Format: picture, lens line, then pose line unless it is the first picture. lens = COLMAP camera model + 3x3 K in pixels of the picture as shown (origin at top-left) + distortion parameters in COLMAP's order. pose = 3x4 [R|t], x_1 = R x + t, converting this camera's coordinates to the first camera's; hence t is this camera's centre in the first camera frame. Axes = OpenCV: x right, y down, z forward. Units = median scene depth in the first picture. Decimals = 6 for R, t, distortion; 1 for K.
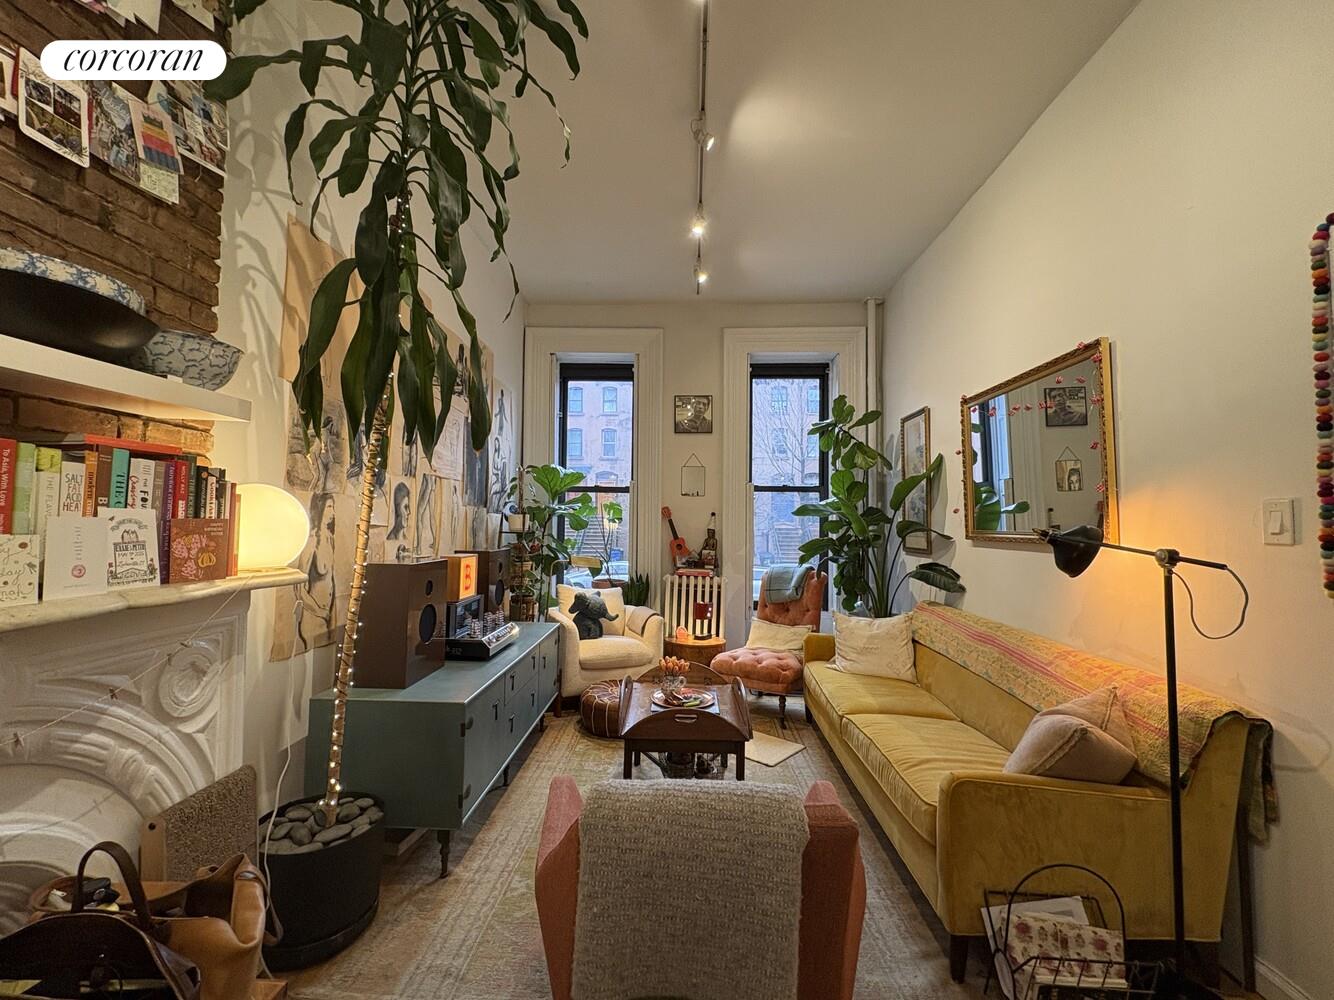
lens RADIAL K [[532.6, 0, 664.9], [0, 532.6, 498.6], [0, 0, 1]] dist [-0.003953, 0.000891]
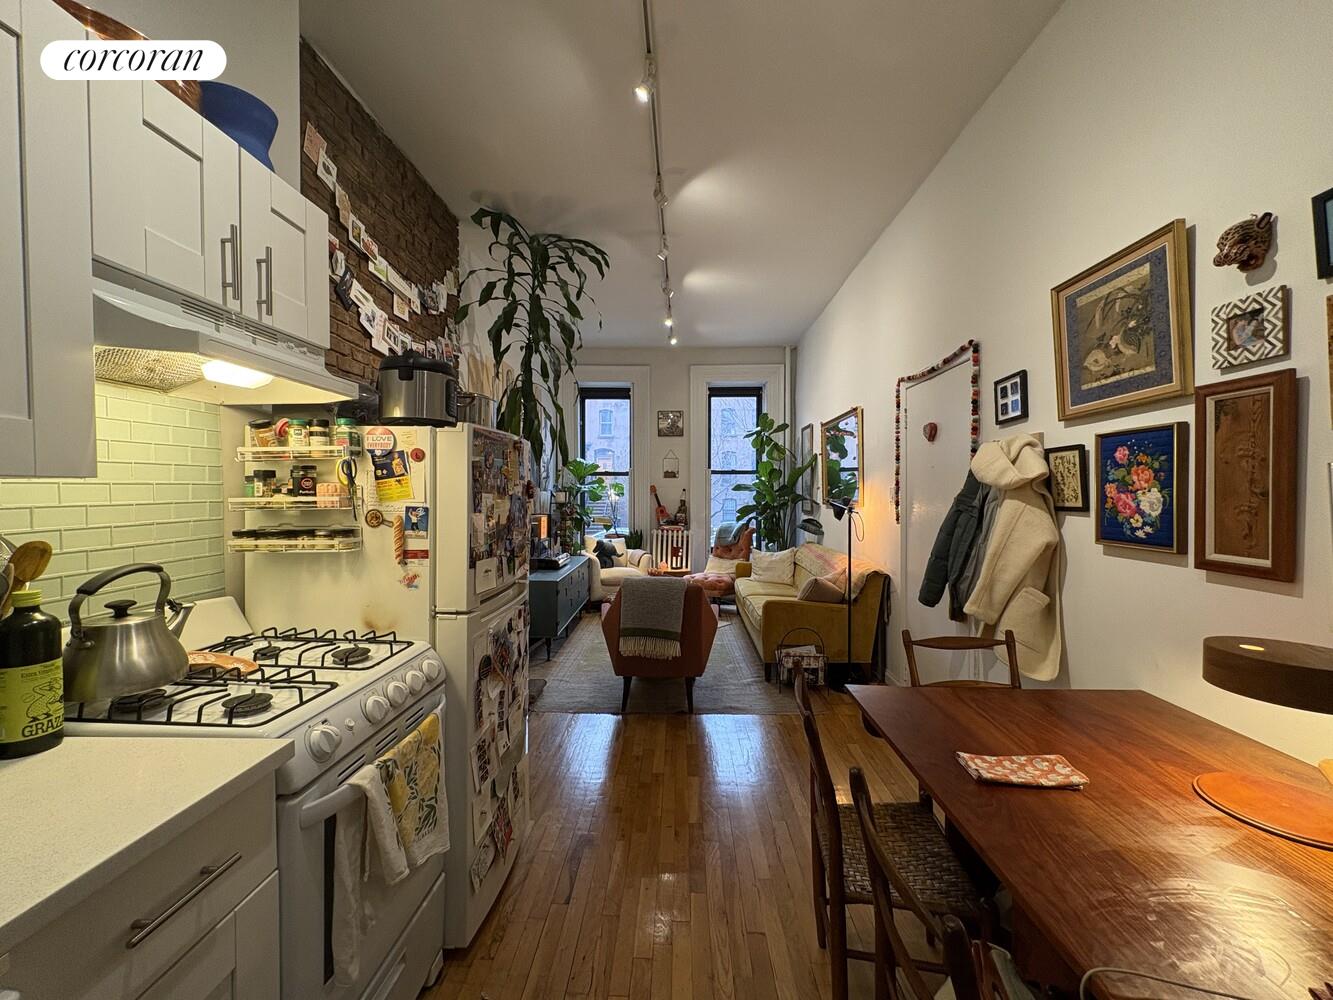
lens RADIAL K [[532.2, 0, 664.9], [0, 532.2, 496.7], [0, 0, 1]] dist [-0.003953, 0.000891]
pose [[0.999883, -0.010252, 0.011376, 0.020492], [0.009634, 0.998543, 0.053100, -0.035620], [-0.011904, -0.052984, 0.998524, -0.565872]]
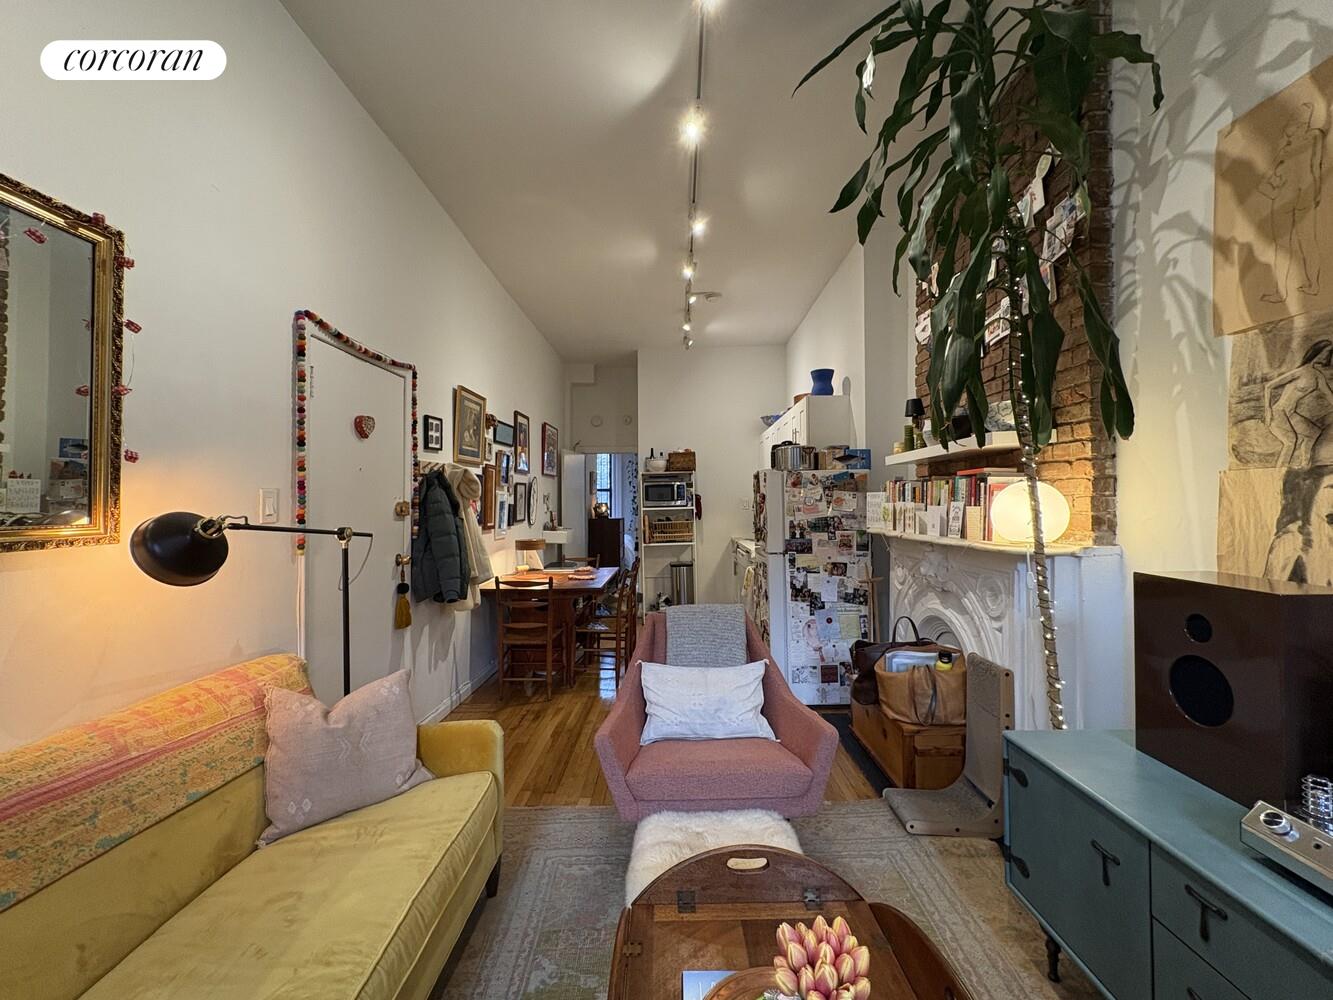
lens RADIAL K [[532.2, 0, 671.0], [0, 532.2, 497.0], [0, 0, 1]] dist [-0.003953, 0.000891]
pose [[-0.999405, -0.005410, -0.034054, 0.106938], [-0.003373, 0.998217, -0.059598, 0.050272], [0.034316, -0.059447, -0.997641, 1.216236]]
